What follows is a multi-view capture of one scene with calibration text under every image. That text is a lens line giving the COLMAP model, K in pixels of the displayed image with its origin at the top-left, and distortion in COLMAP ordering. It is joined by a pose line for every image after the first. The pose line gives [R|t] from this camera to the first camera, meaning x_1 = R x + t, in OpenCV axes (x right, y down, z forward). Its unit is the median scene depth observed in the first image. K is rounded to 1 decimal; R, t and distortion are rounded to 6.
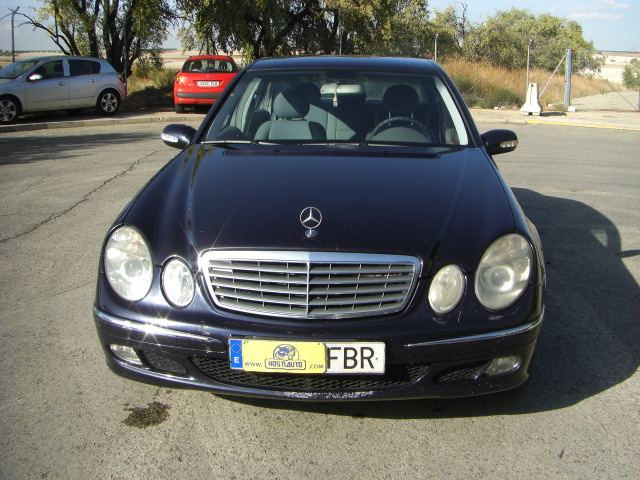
lens RADIAL K [[722.7, 0, 356.8], [0, 722.7, 204.0], [0, 0, 1]] dist [-0.174509, 0.092994]
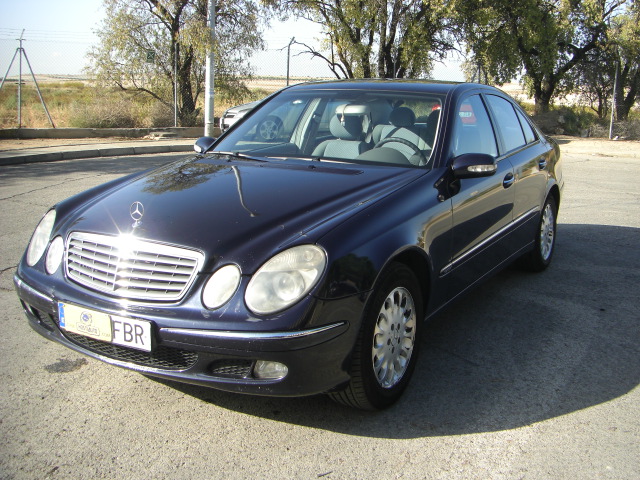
lens RADIAL K [[722.7, 0, 356.8], [0, 722.7, 204.0], [0, 0, 1]] dist [-0.174509, 0.092994]
pose [[0.905212, 0.071510, -0.418901, 0.437599], [-0.090290, 0.995598, -0.025152, 0.002558], [0.415258, 0.060591, 0.907684, 0.060722]]
